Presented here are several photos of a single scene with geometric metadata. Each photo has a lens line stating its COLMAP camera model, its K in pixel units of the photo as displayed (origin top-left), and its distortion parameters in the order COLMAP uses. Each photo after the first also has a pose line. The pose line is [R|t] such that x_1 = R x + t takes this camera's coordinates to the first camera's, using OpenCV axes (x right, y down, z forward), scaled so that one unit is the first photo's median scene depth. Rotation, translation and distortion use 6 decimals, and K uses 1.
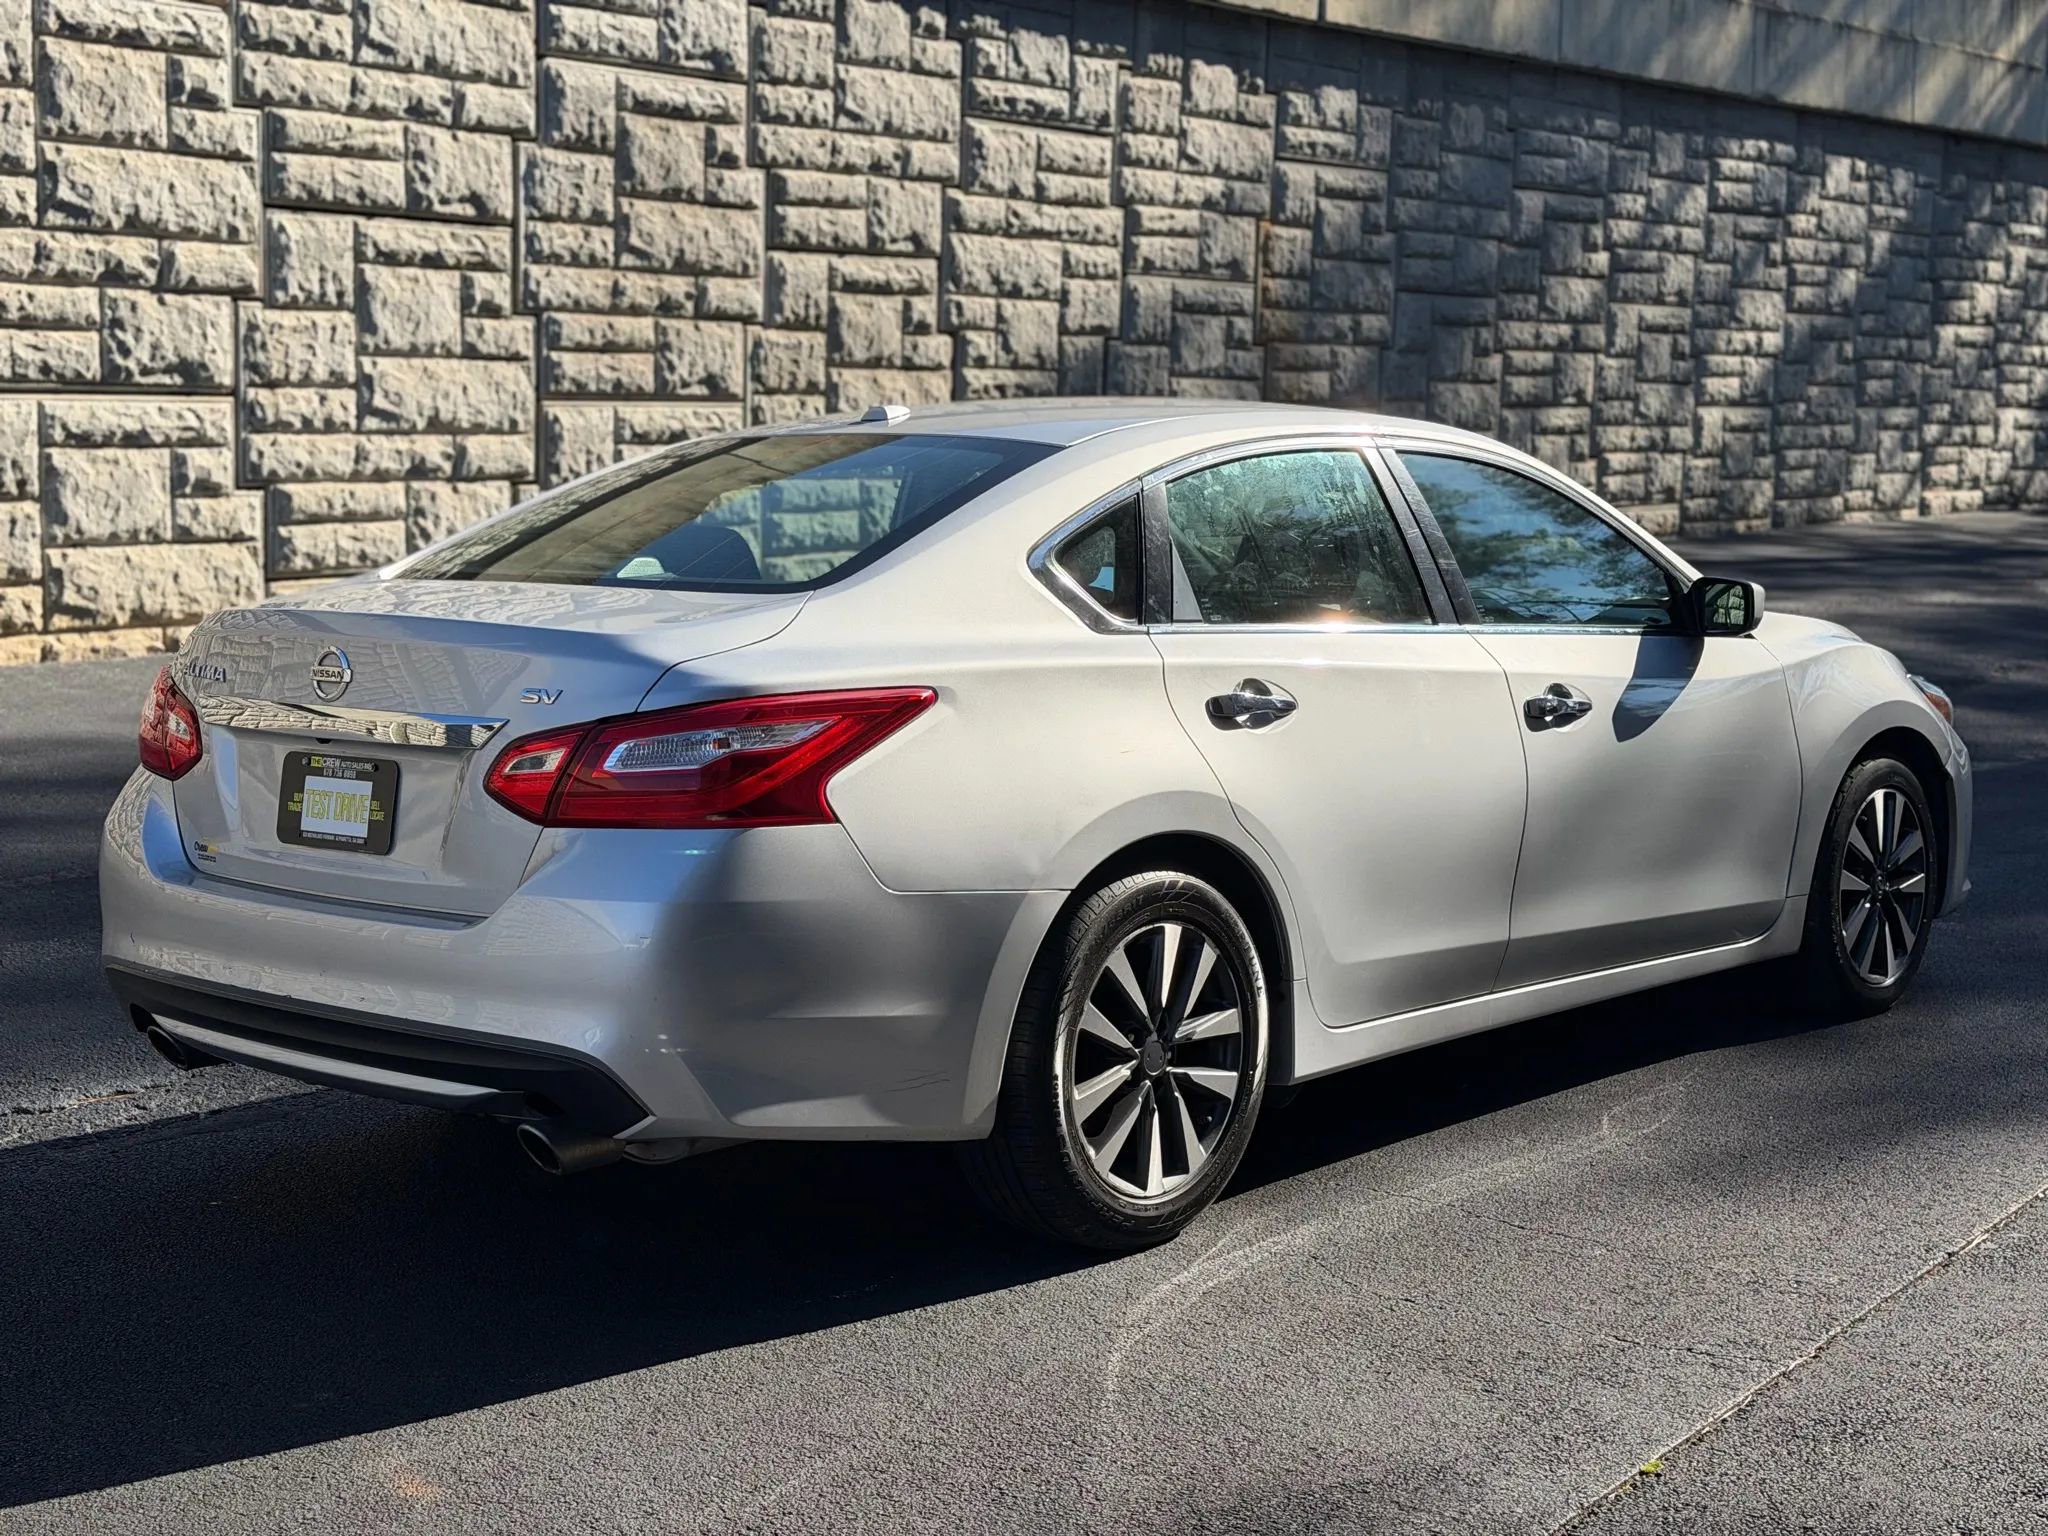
lens RADIAL K [[2852.3, 0, 1024.0], [0, 2852.3, 768.0], [0, 0, 1]] dist [0.222063, -0.427917]
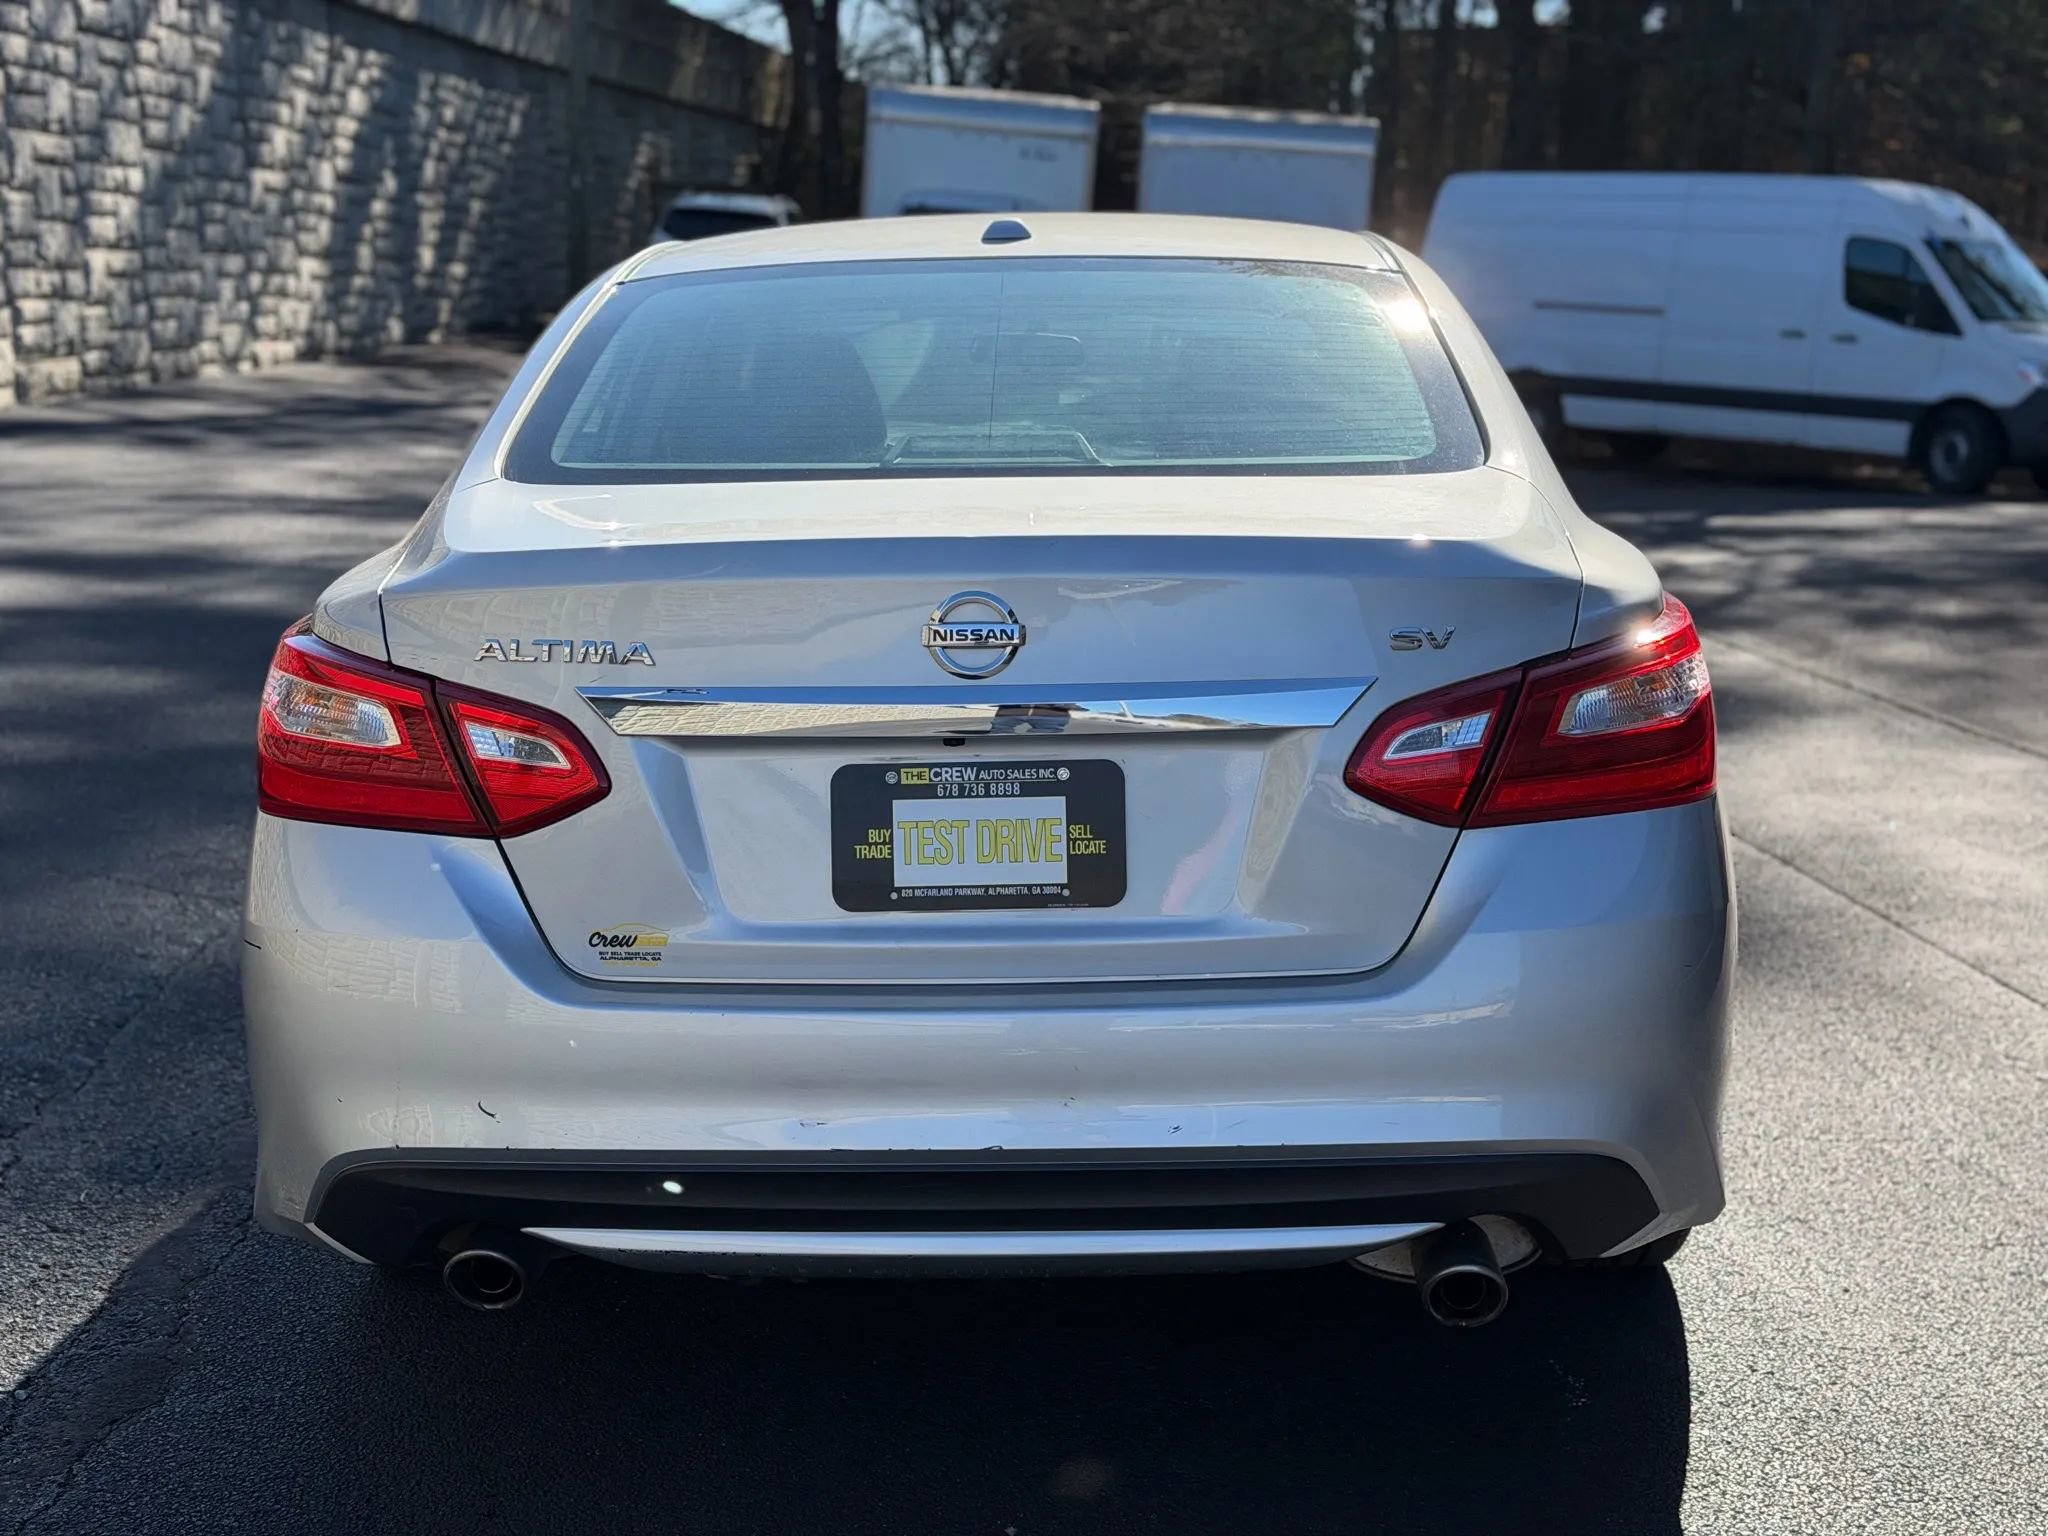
lens RADIAL K [[2852.3, 0, 1024.0], [0, 2852.3, 768.0], [0, 0, 1]] dist [0.222063, -0.427917]
pose [[0.770494, -0.111248, 0.627664, -0.129290], [0.080218, 0.993747, 0.077660, -0.010629], [-0.632379, -0.009487, 0.774601, 0.102986]]
